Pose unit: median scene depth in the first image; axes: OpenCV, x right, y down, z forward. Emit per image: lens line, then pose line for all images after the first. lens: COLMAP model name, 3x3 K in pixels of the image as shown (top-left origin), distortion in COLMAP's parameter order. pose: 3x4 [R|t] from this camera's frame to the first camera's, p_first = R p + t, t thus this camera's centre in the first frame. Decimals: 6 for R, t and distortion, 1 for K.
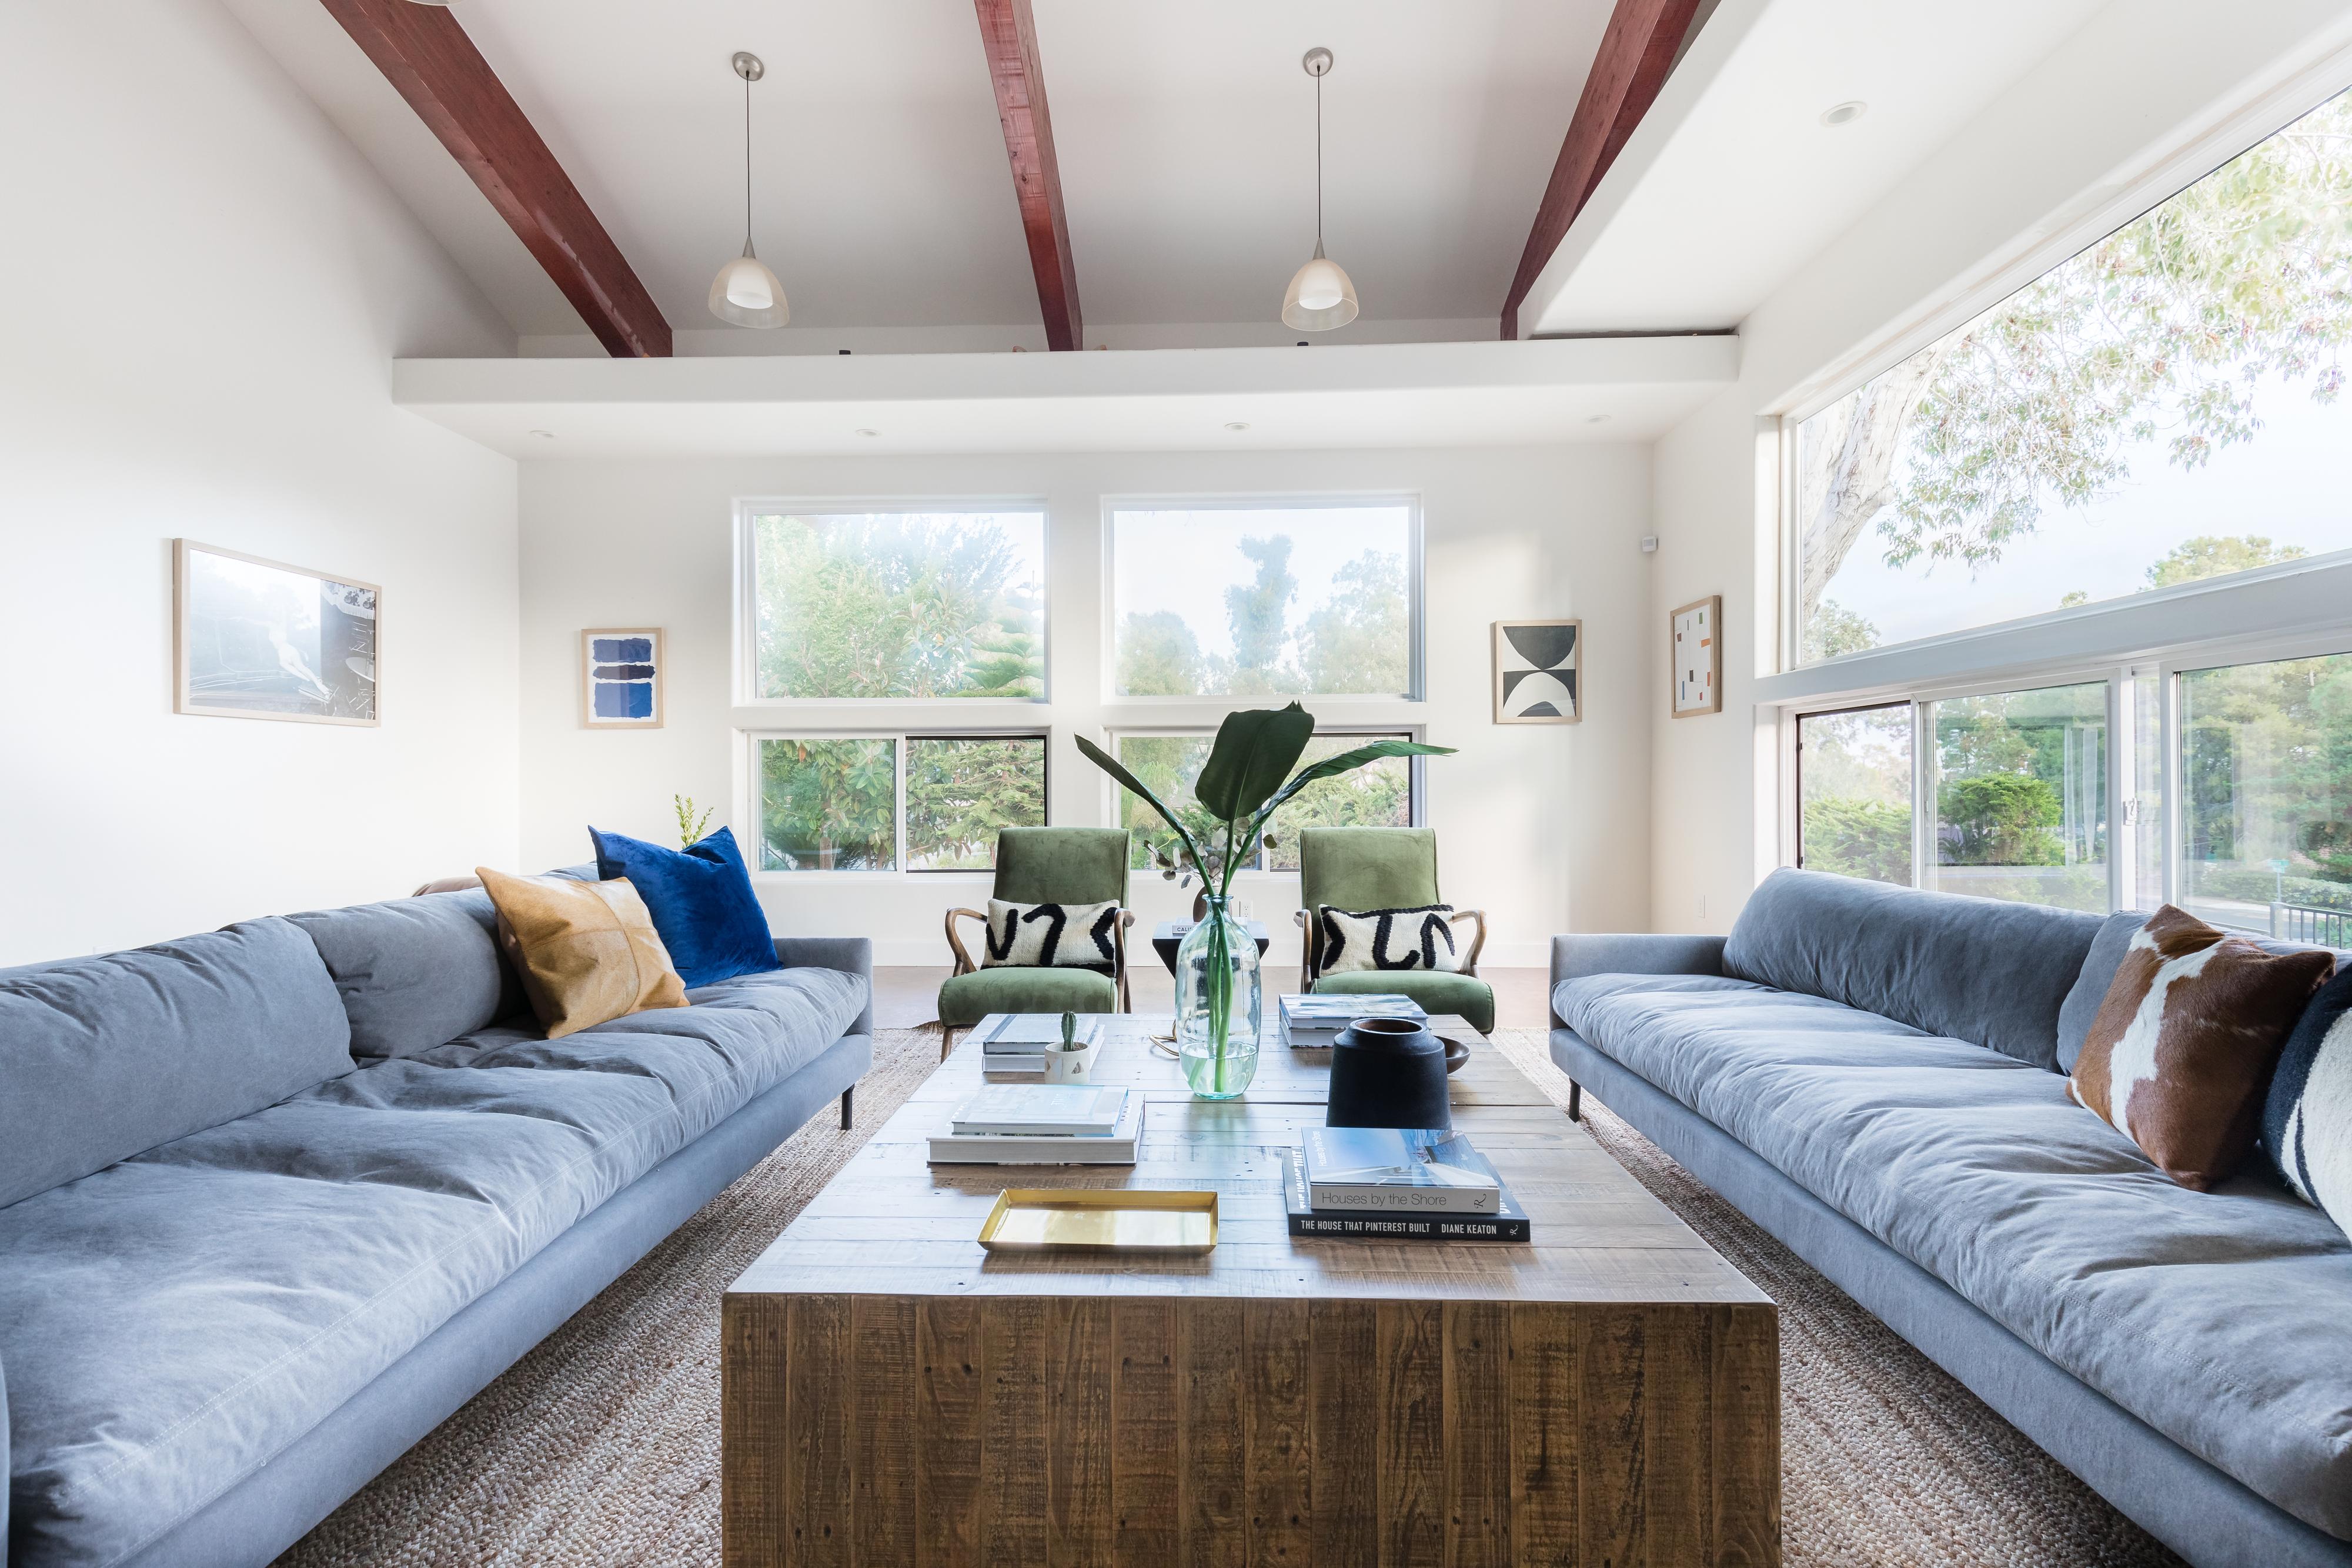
lens RADIAL K [[1073.9, 0, 1167.9], [0, 1073.9, 791.4], [0, 0, 1]] dist [0.001575, 0.000052]
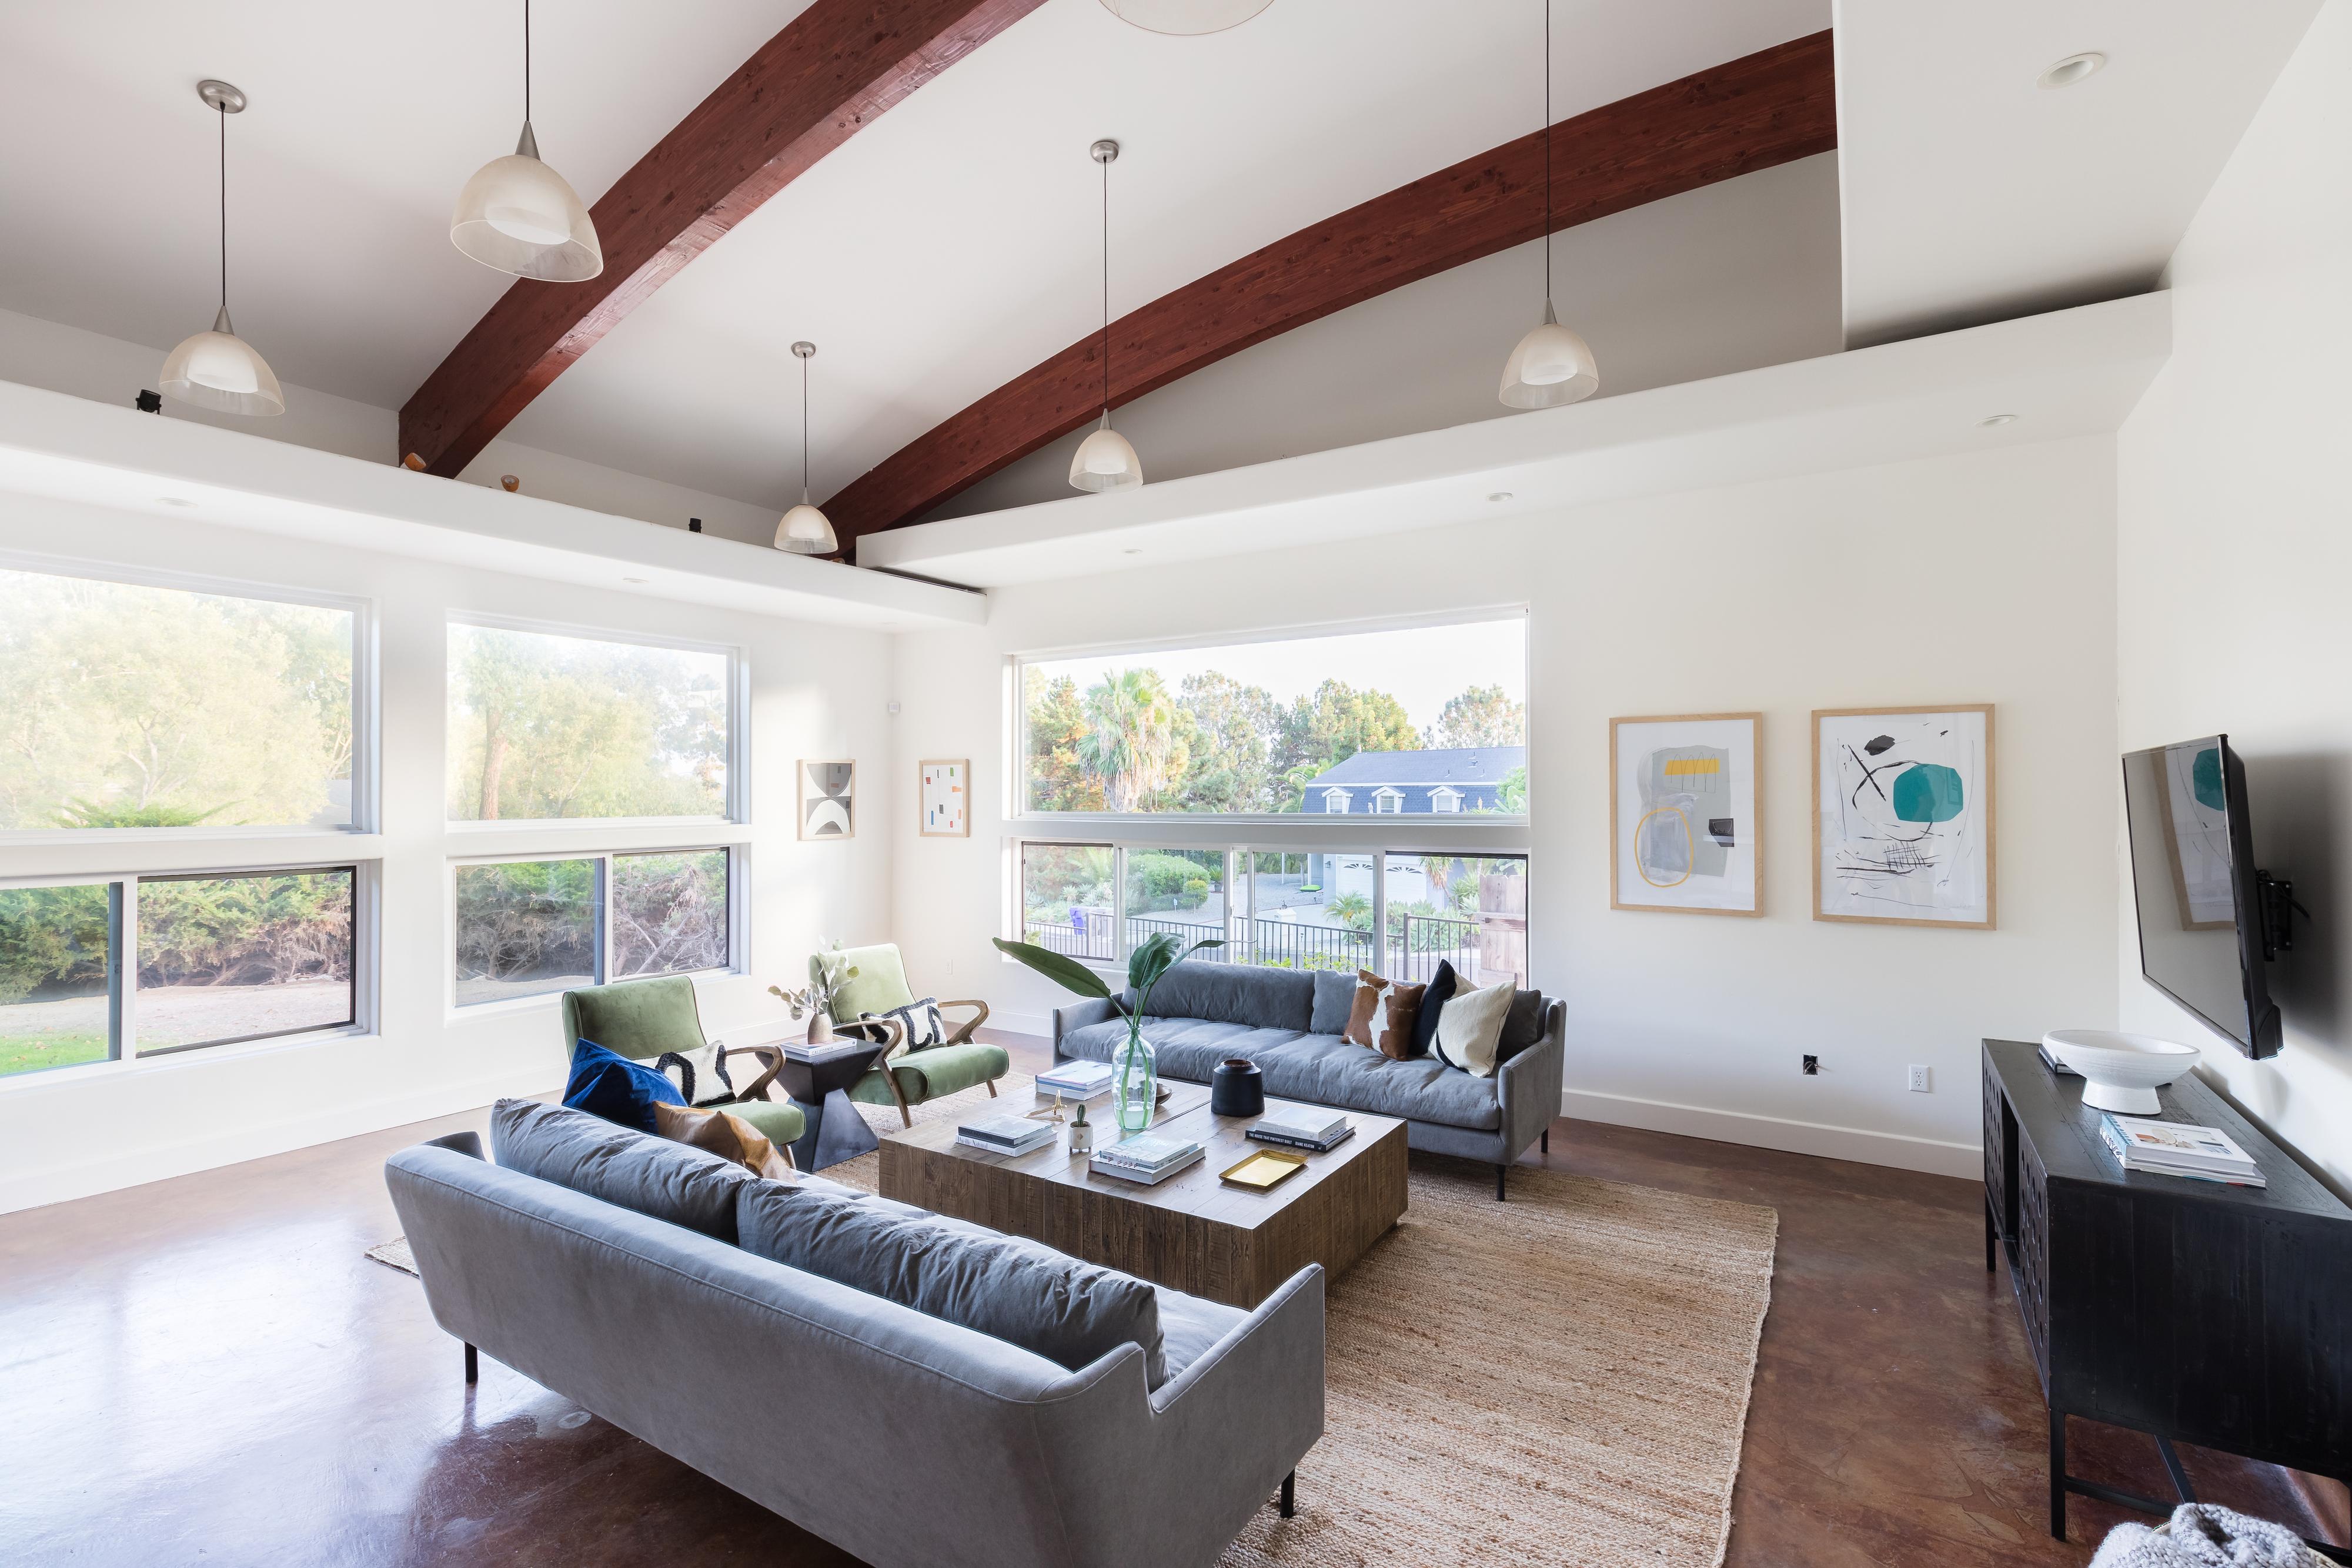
lens RADIAL K [[1073.9, 0, 1167.9], [0, 1073.9, 791.4], [0, 0, 1]] dist [0.001575, 0.000052]
pose [[0.509405, 0.002600, 0.860523, -0.694159], [0.003879, 0.999978, -0.005318, -0.137015], [-0.860518, 0.006047, 0.509384, -0.017343]]
